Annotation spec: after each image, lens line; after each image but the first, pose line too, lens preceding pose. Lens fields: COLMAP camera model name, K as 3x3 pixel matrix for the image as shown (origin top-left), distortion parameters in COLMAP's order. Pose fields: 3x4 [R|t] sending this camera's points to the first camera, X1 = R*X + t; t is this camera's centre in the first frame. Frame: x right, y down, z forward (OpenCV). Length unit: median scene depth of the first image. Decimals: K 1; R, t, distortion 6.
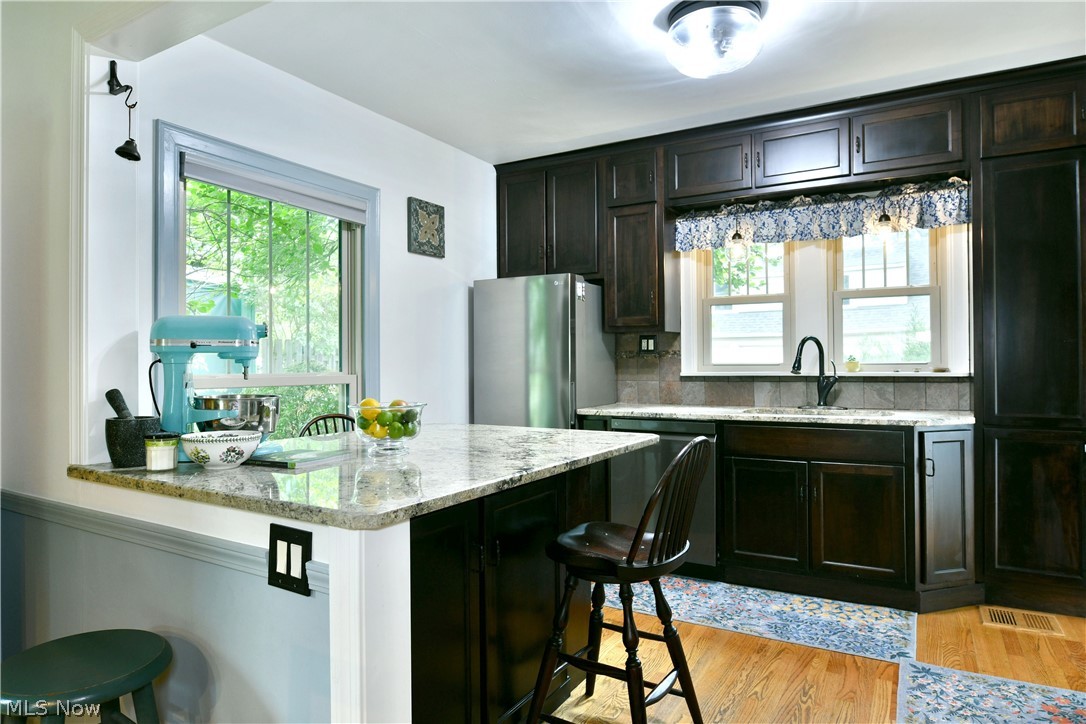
lens RADIAL K [[649.9, 0, 543.0], [0, 649.9, 362.0], [0, 0, 1]] dist [-0.002105, -0.001888]
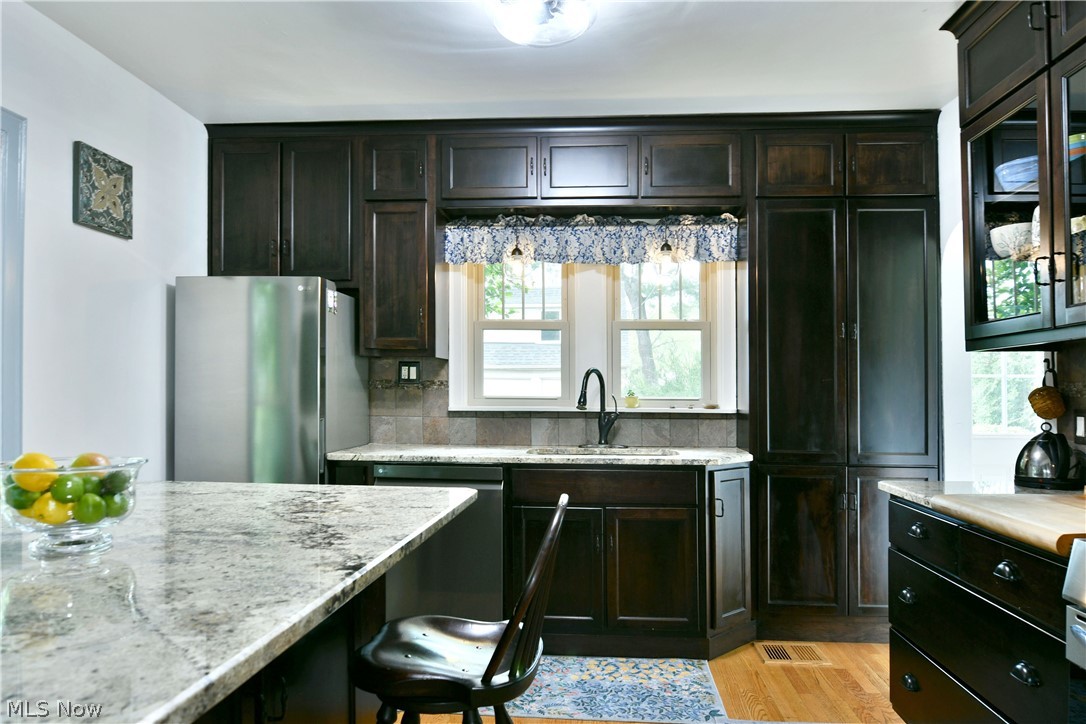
lens RADIAL K [[686.2, 0, 538.9], [0, 686.2, 397.6], [0, 0, 1]] dist [-0.004517, -0.002101]
pose [[0.906201, 0.013104, 0.422644, -0.068433], [-0.015849, 0.999870, 0.002979, -0.000244], [-0.422550, -0.009398, 0.906291, 0.160344]]
